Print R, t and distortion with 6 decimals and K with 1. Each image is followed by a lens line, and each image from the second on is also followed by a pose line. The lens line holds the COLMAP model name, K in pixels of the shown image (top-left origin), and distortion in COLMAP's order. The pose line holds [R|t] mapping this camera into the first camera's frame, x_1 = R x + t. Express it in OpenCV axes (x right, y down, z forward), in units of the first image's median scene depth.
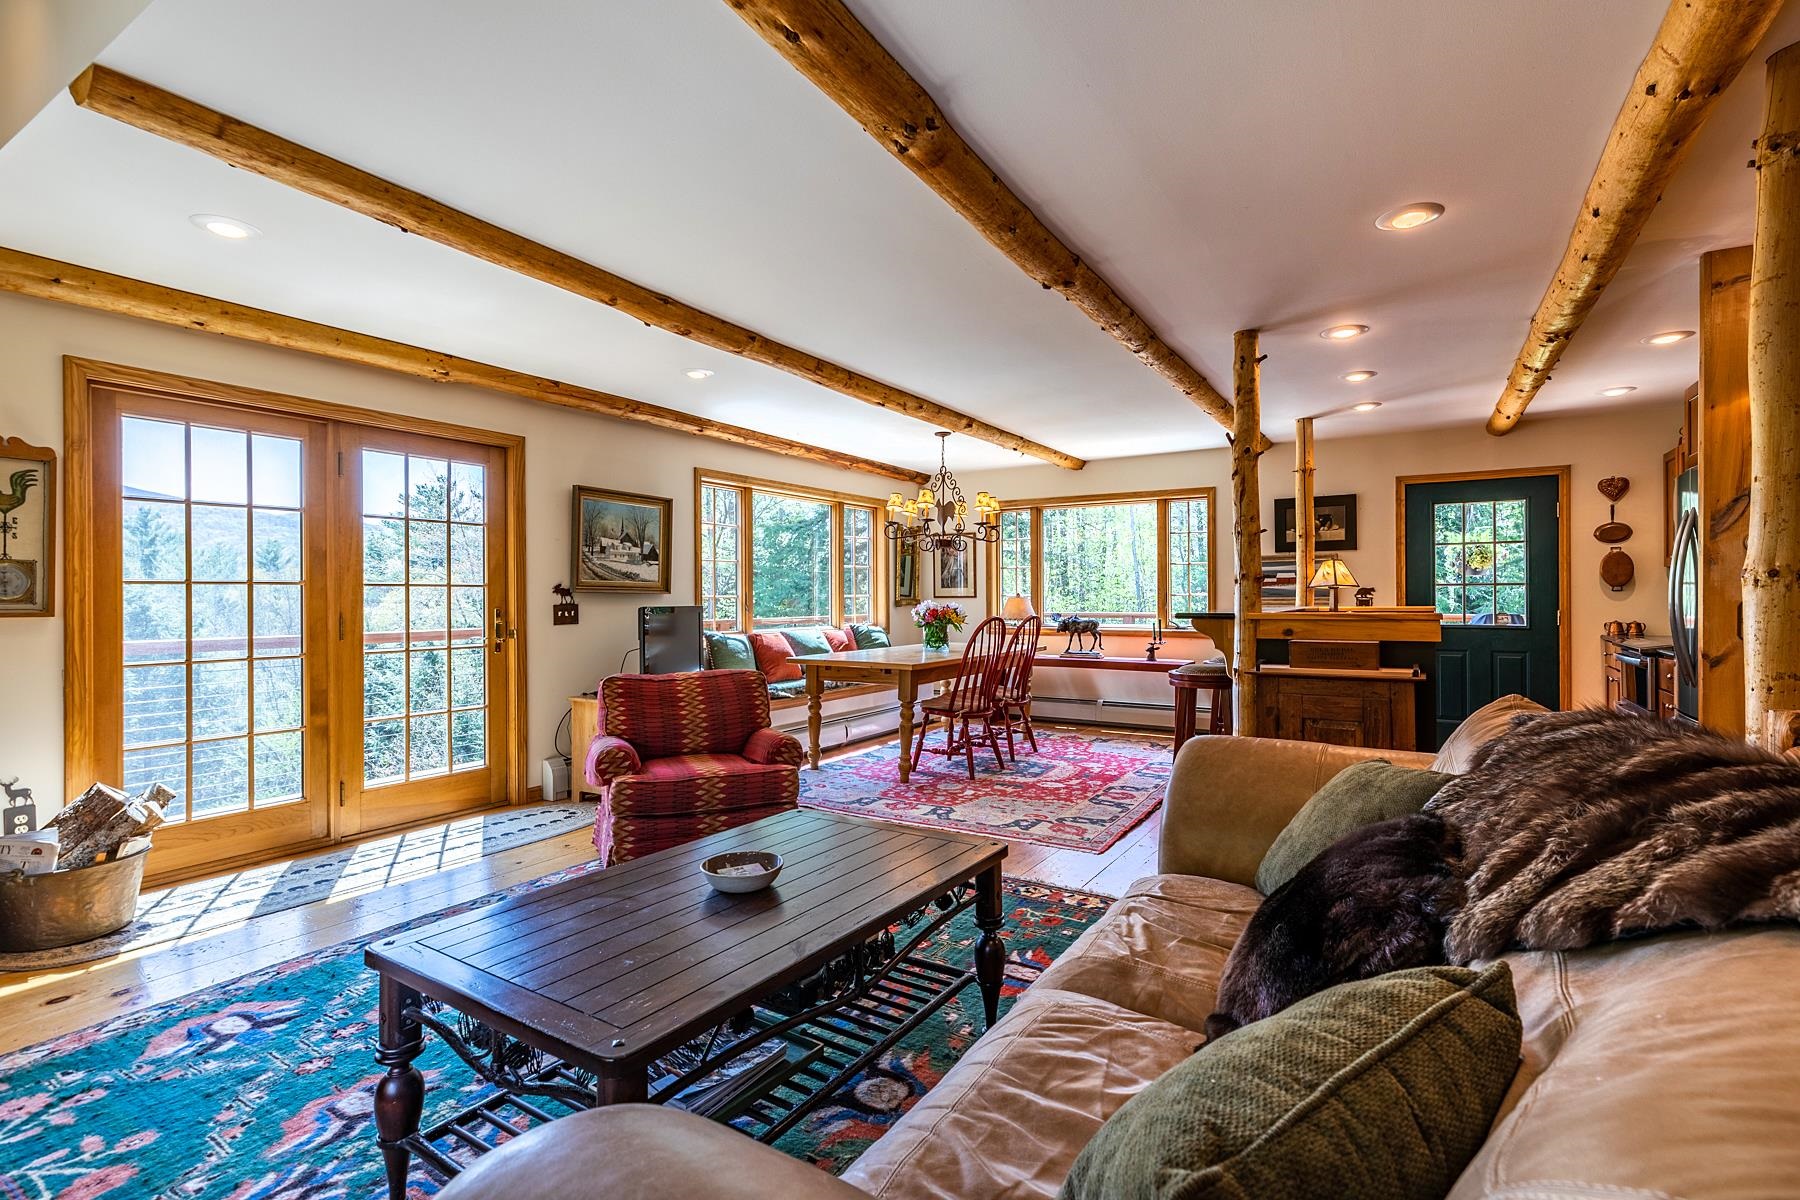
lens RADIAL K [[830.2, 0, 908.2], [0, 830.2, 596.5], [0, 0, 1]] dist [0.007056, 0.000075]
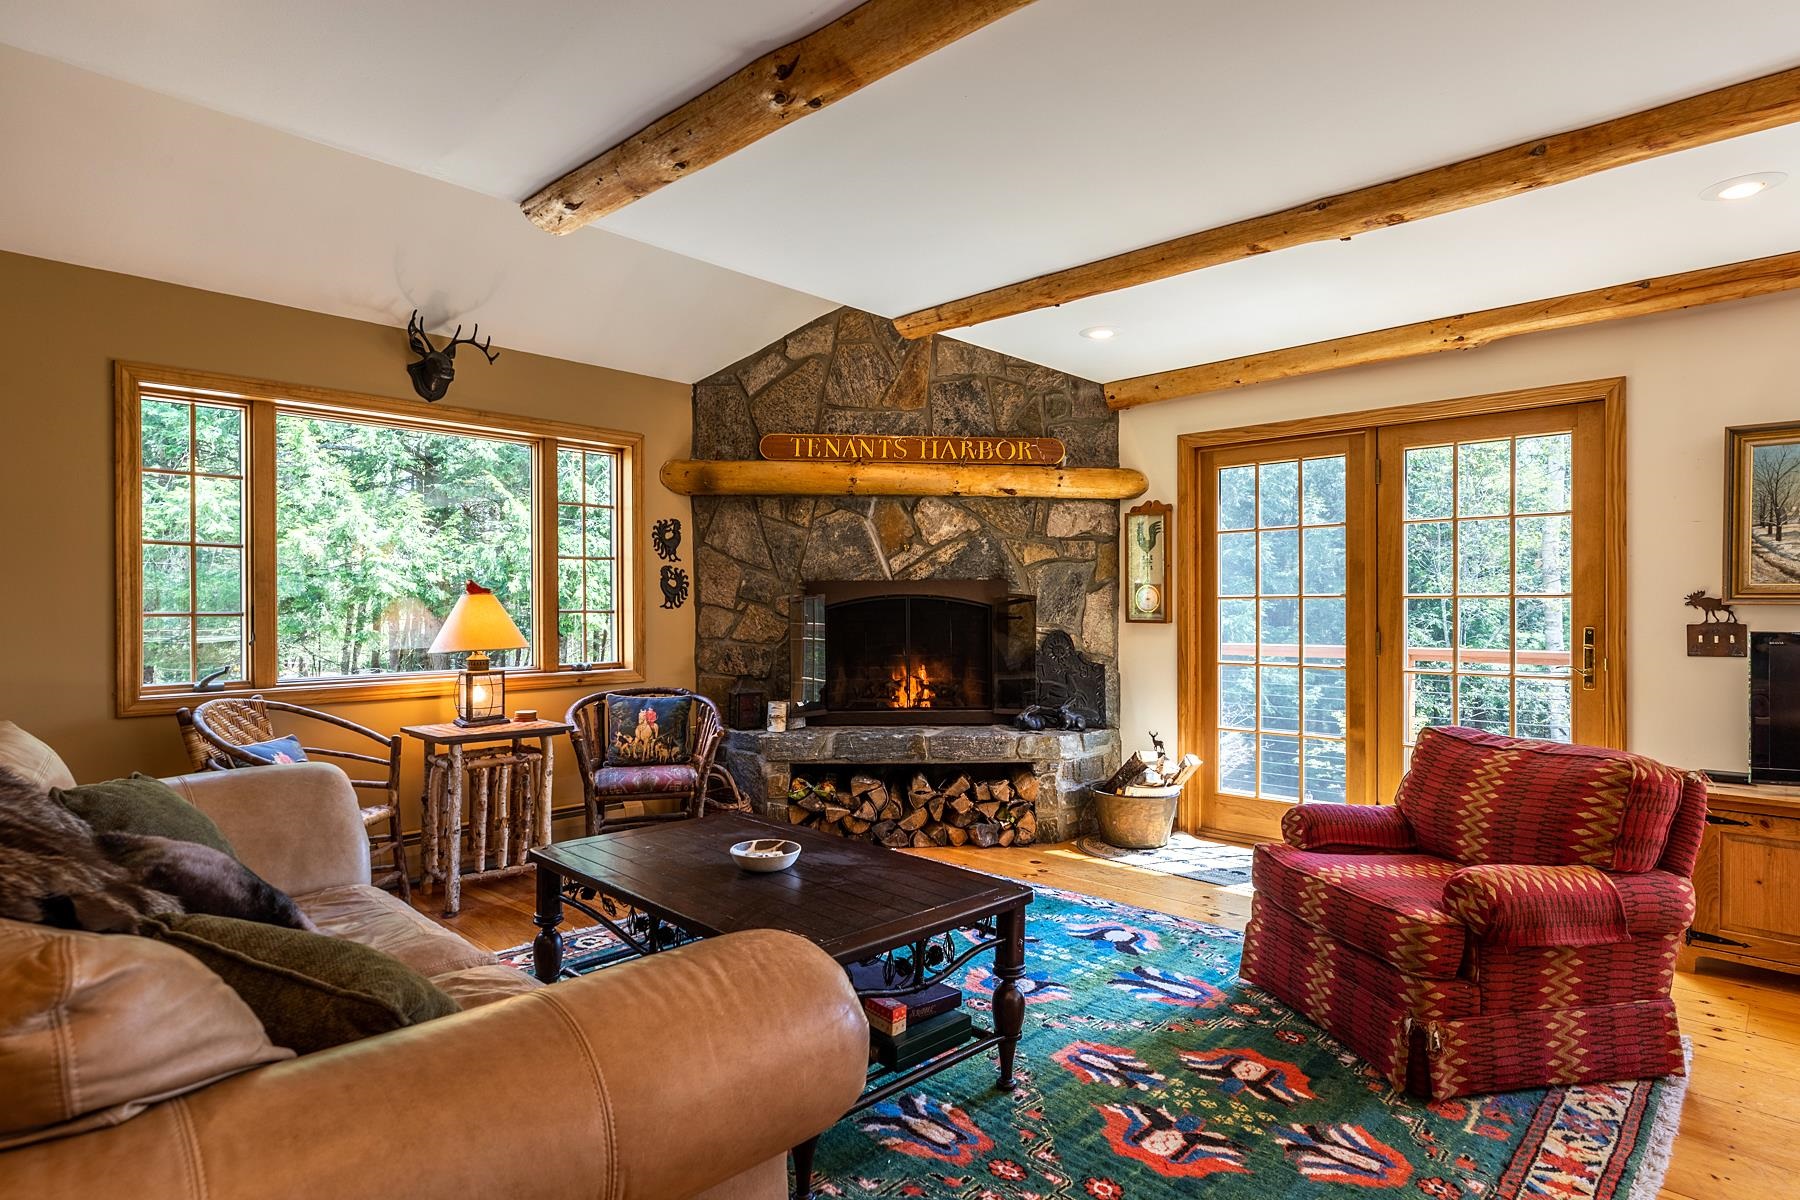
lens RADIAL K [[956.2, 0, 906.5], [0, 956.2, 605.5], [0, 0, 1]] dist [0.000019, 0.002760]
pose [[-0.203581, 0.005262, -0.979044, 0.473729], [0.002294, 0.999985, 0.004897, -0.010724], [0.979055, -0.001249, -0.203590, 0.649230]]
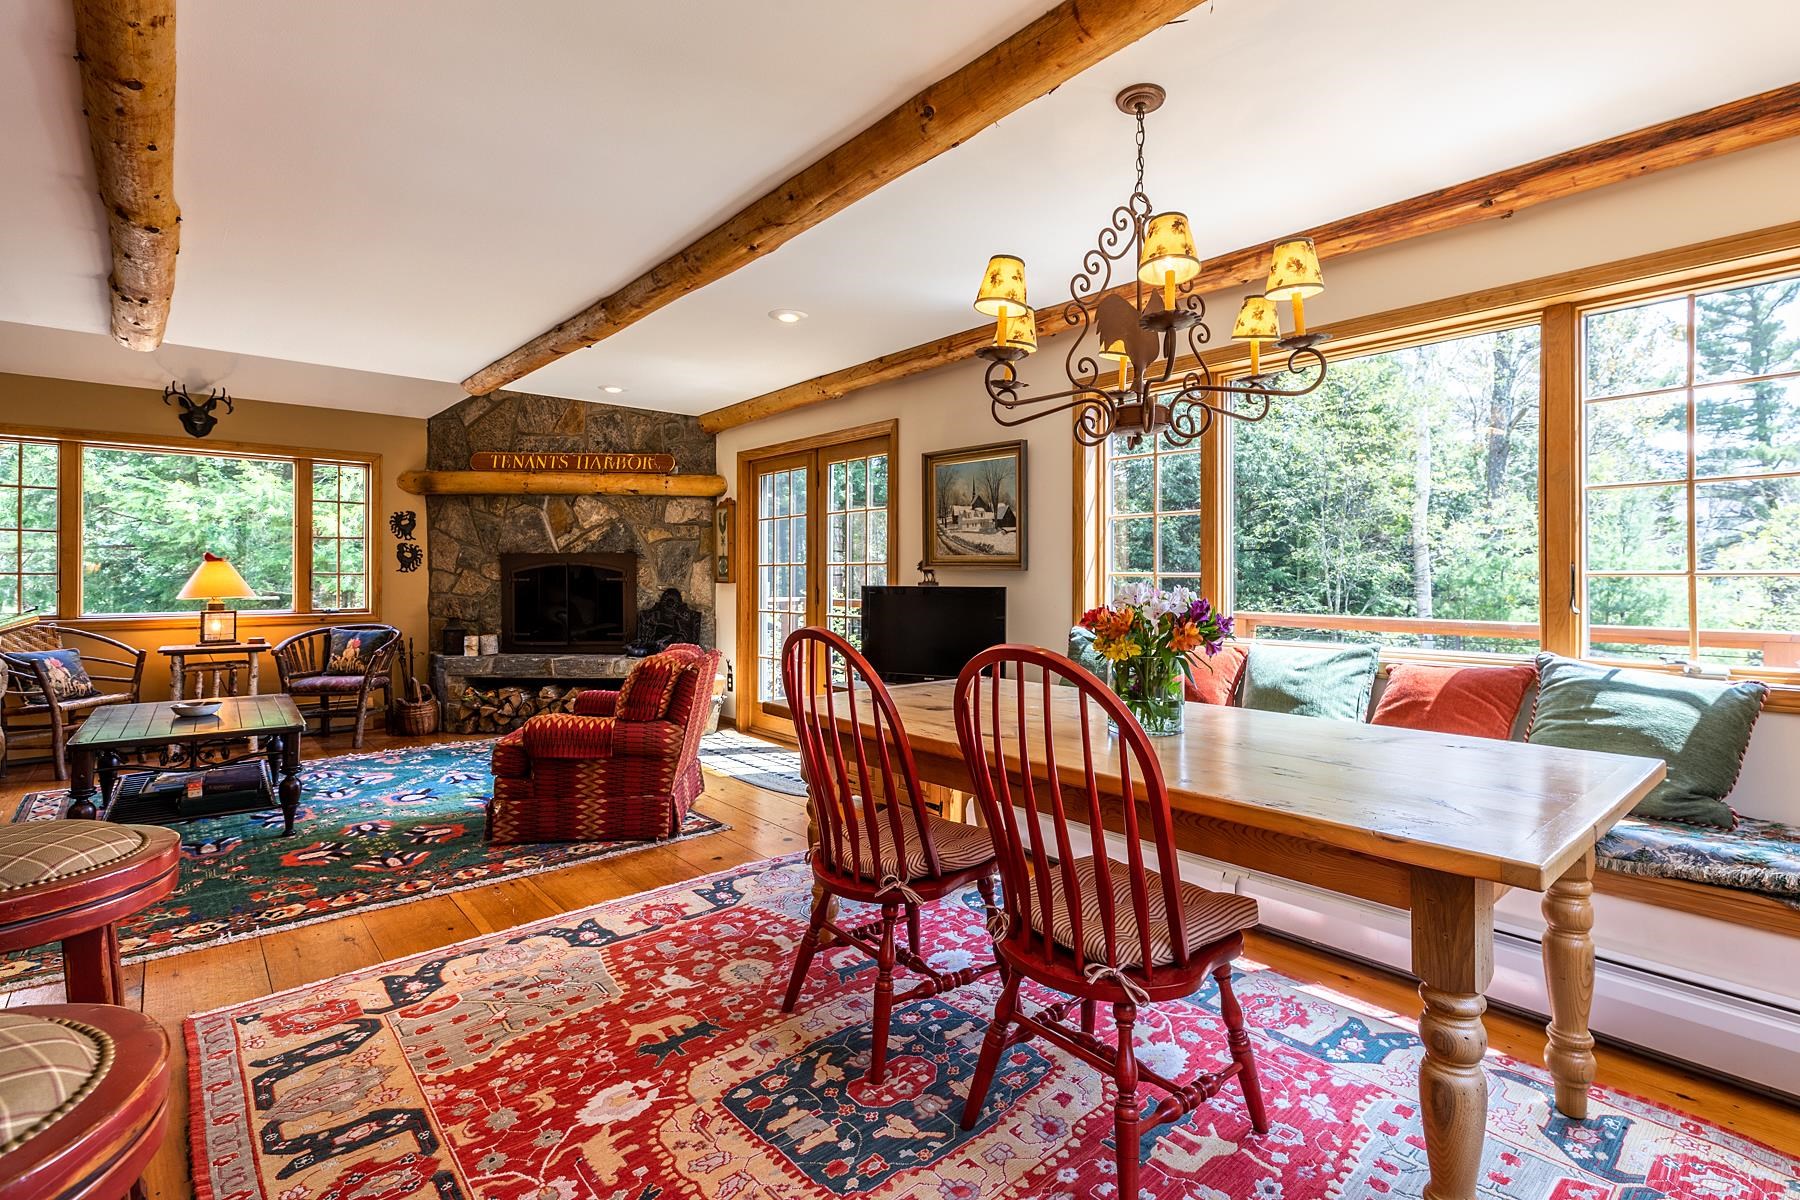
lens RADIAL K [[830.2, 0, 919.3], [0, 830.2, 569.3], [0, 0, 1]] dist [0.007056, 0.000075]
pose [[-0.275036, -0.002528, -0.961431, 0.574867], [-0.000372, 0.999997, -0.002523, -0.003214], [0.961434, -0.000336, -0.275036, 1.456256]]
